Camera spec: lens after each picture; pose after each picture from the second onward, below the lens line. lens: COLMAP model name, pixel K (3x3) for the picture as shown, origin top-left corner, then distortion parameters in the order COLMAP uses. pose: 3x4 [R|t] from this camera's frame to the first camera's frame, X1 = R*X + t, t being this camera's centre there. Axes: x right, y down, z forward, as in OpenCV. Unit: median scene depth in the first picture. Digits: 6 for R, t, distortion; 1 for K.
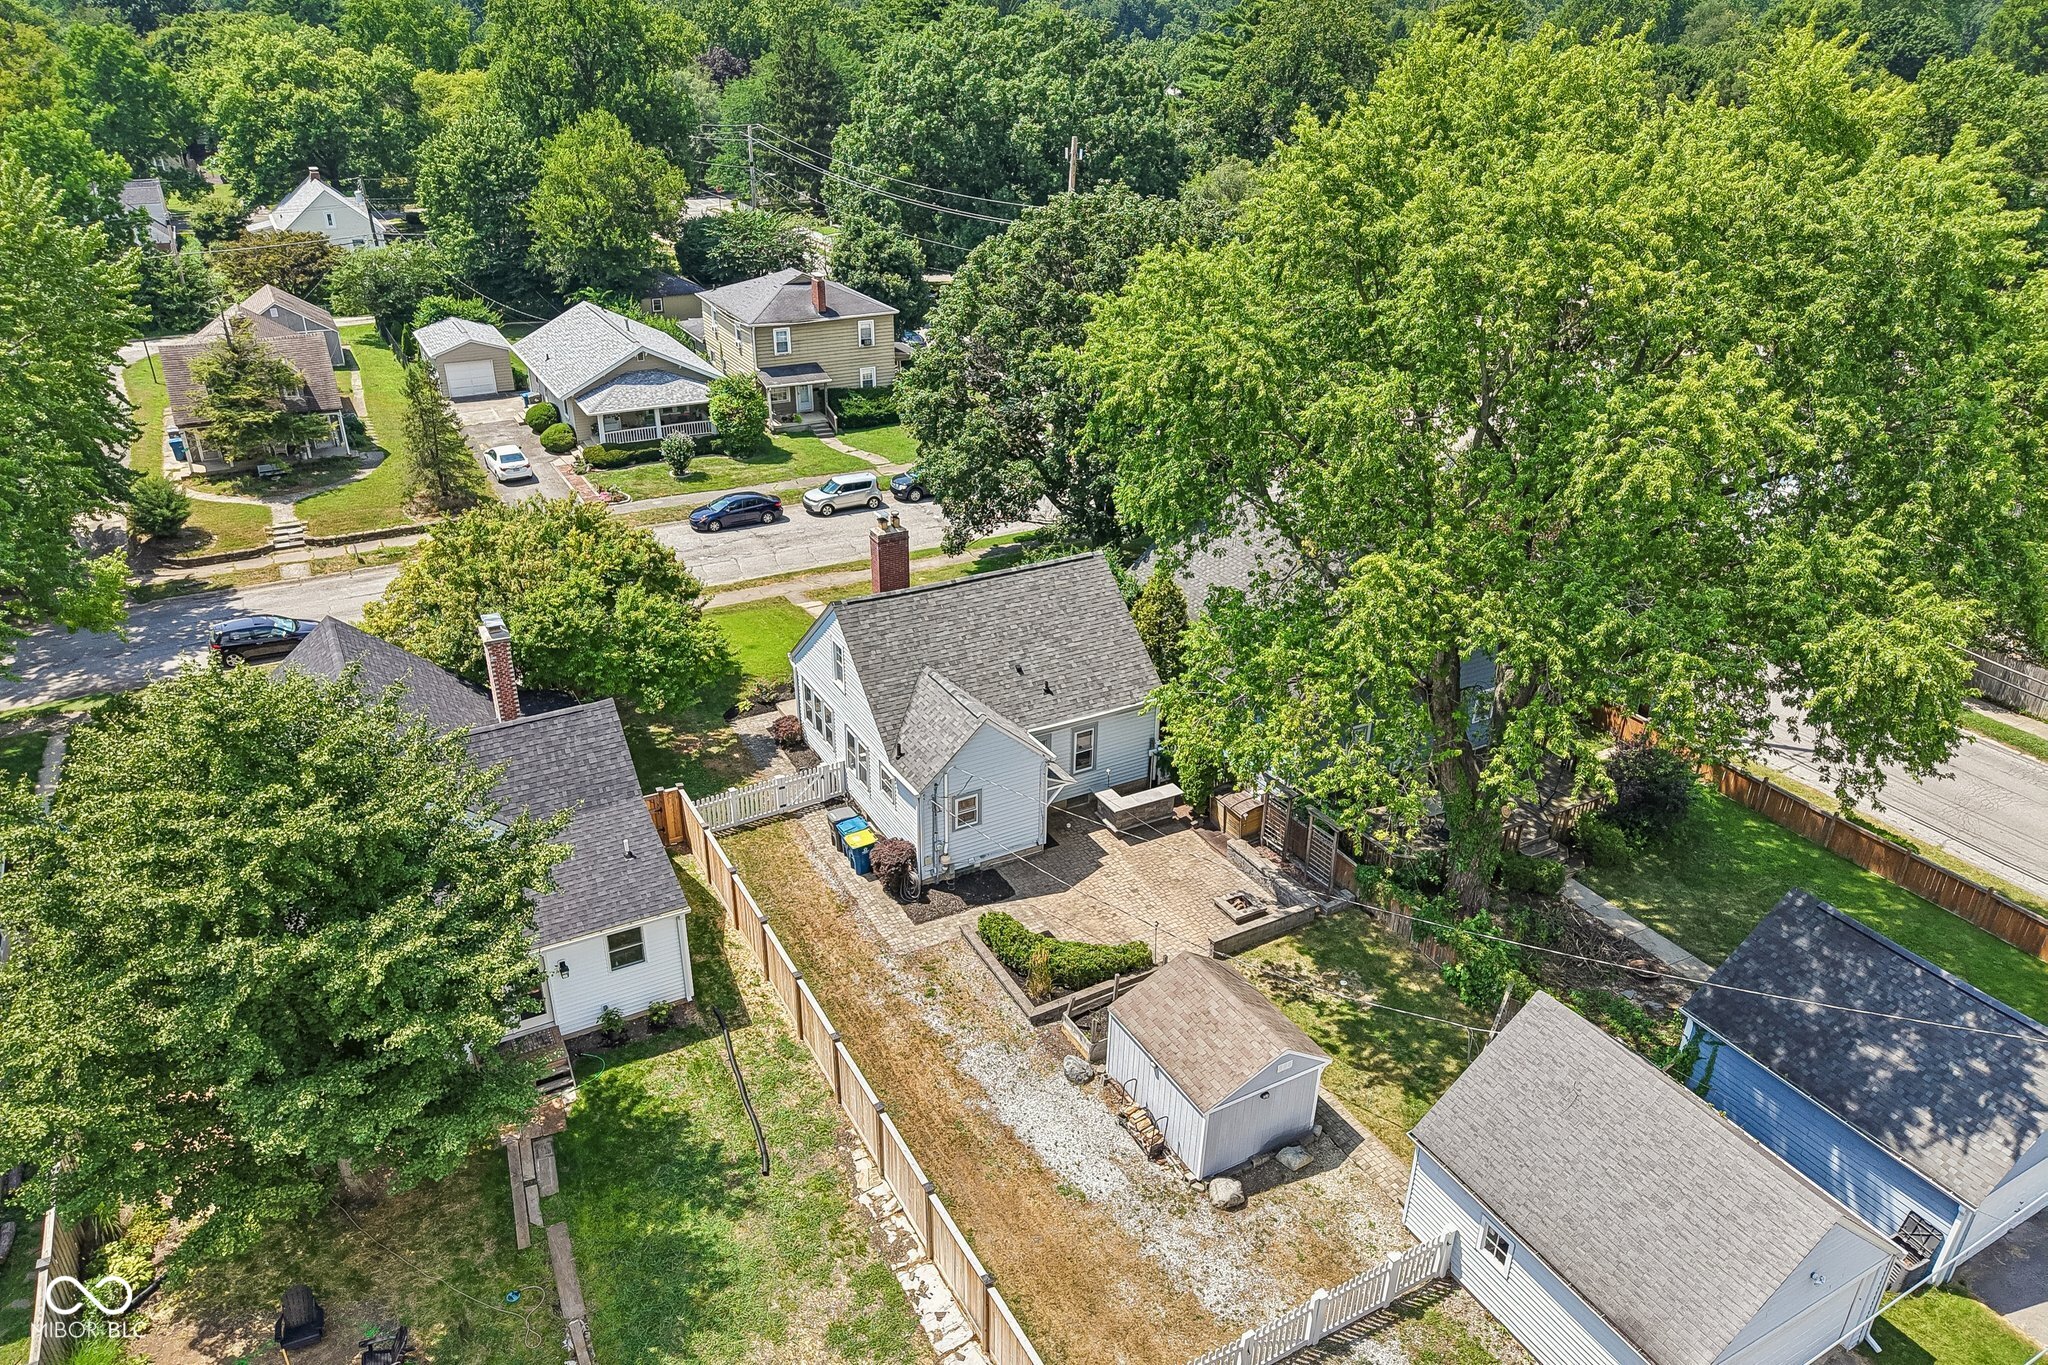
lens RADIAL K [[1349.3, 0, 1030.5], [0, 1349.3, 686.0], [0, 0, 1]] dist [0.045788, -0.044779]
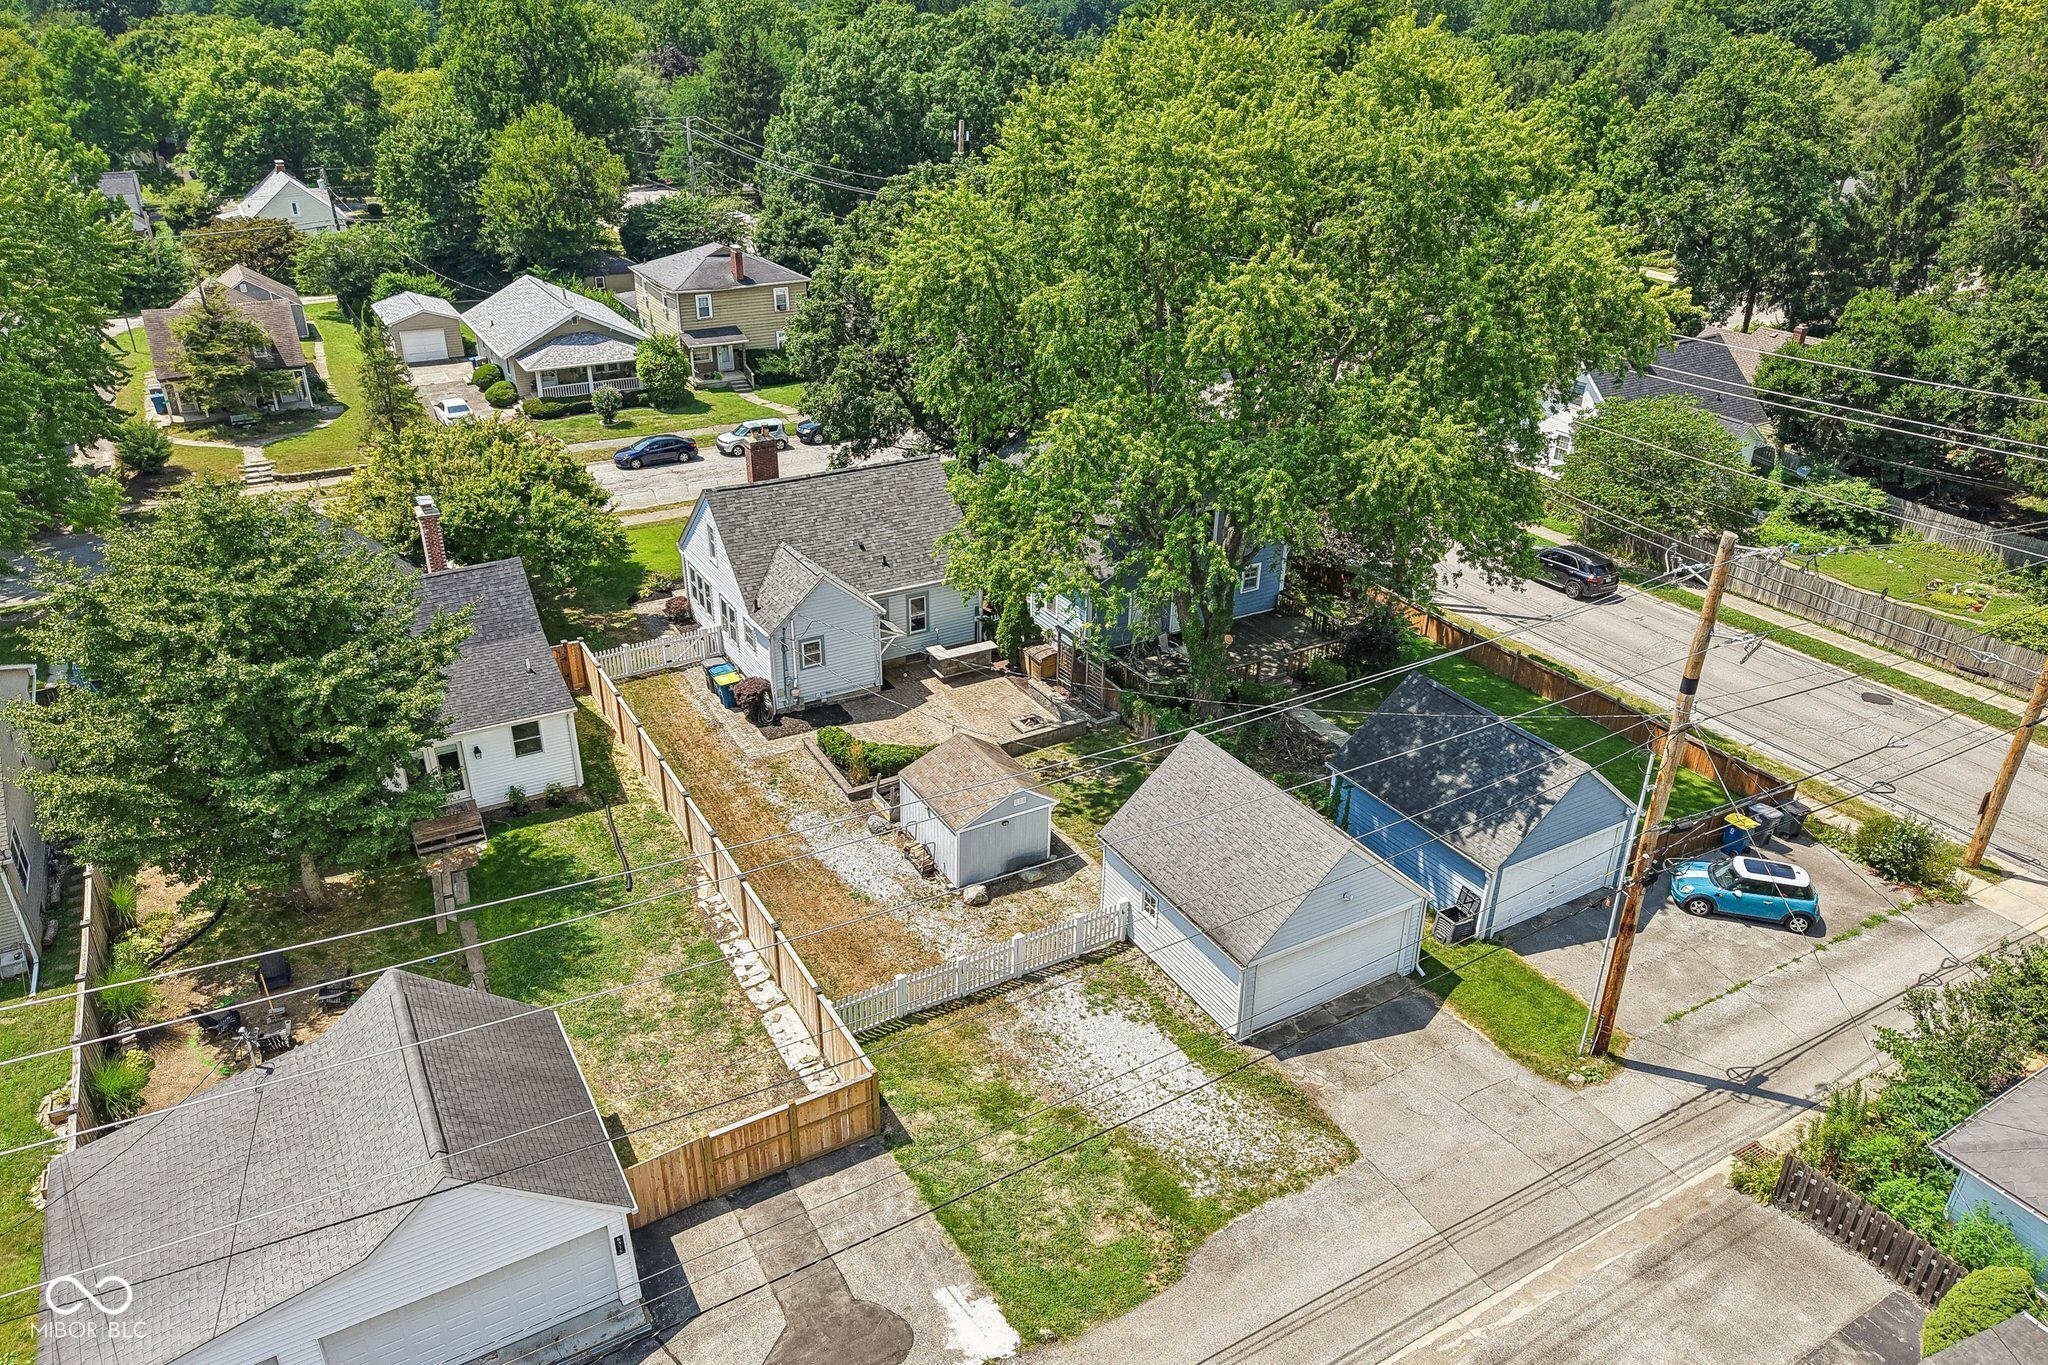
lens RADIAL K [[1363.4, 0, 1028.3], [0, 1363.4, 678.1], [0, 0, 1]] dist [0.035115, -0.031890]
pose [[0.999858, -0.011772, 0.012048, 0.080777], [0.011856, 0.999906, -0.006923, 0.074786], [-0.011966, 0.007065, 0.999903, -0.151381]]
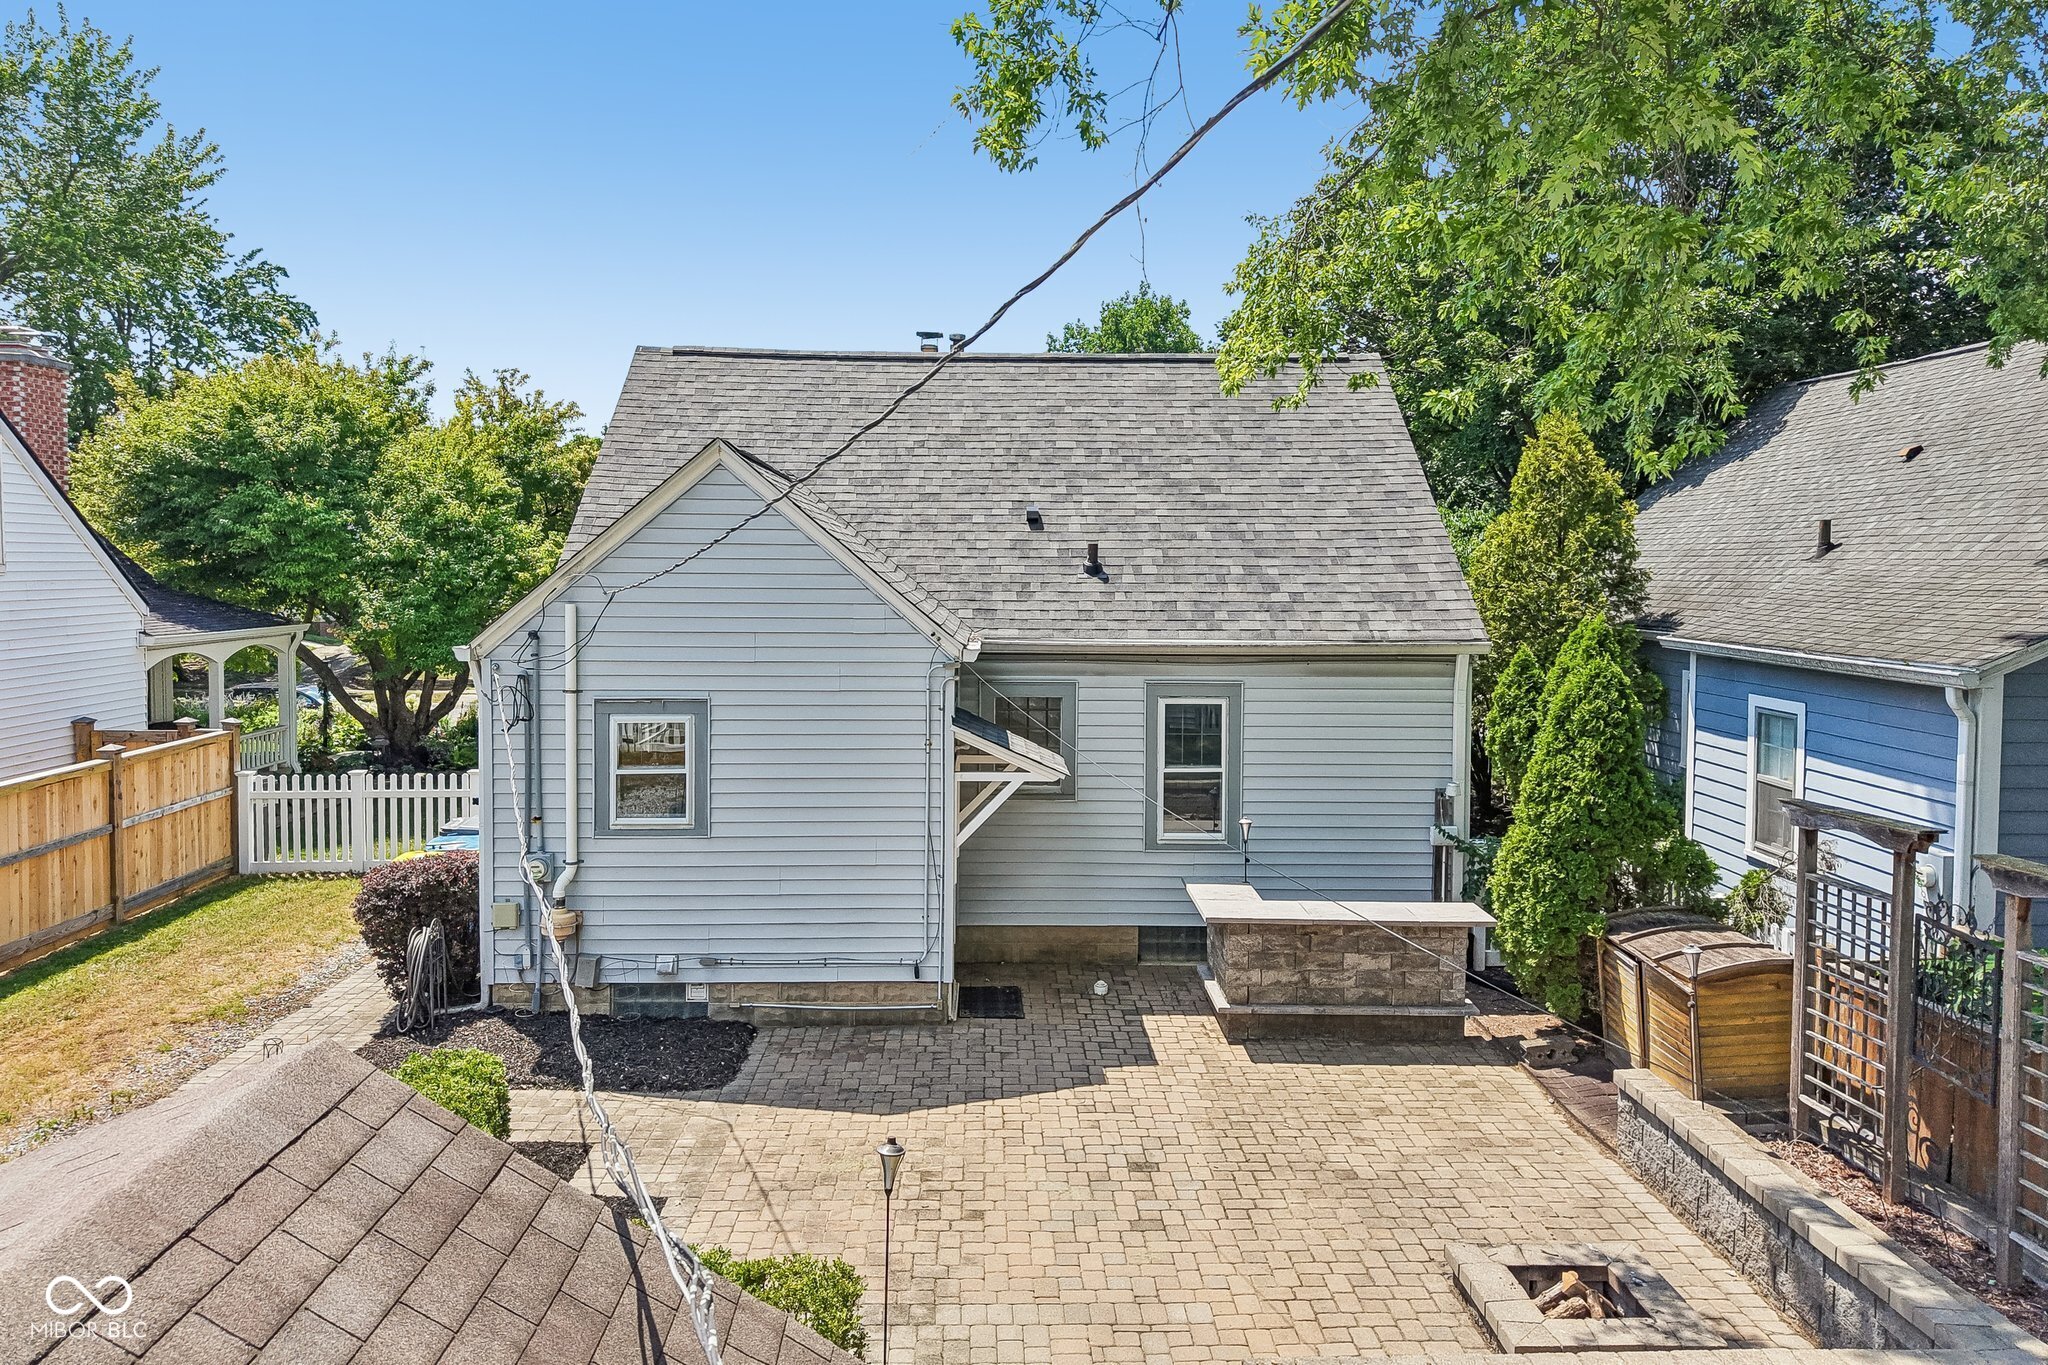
lens RADIAL K [[1397.8, 0, 1025.4], [0, 1397.8, 625.5], [0, 0, 1]] dist [0.035743, 0.000002]
pose [[0.885155, 0.012056, -0.465140, 0.103748], [-0.202595, 0.909916, -0.361952, 0.094757], [0.418875, 0.414618, 0.807859, 0.450617]]
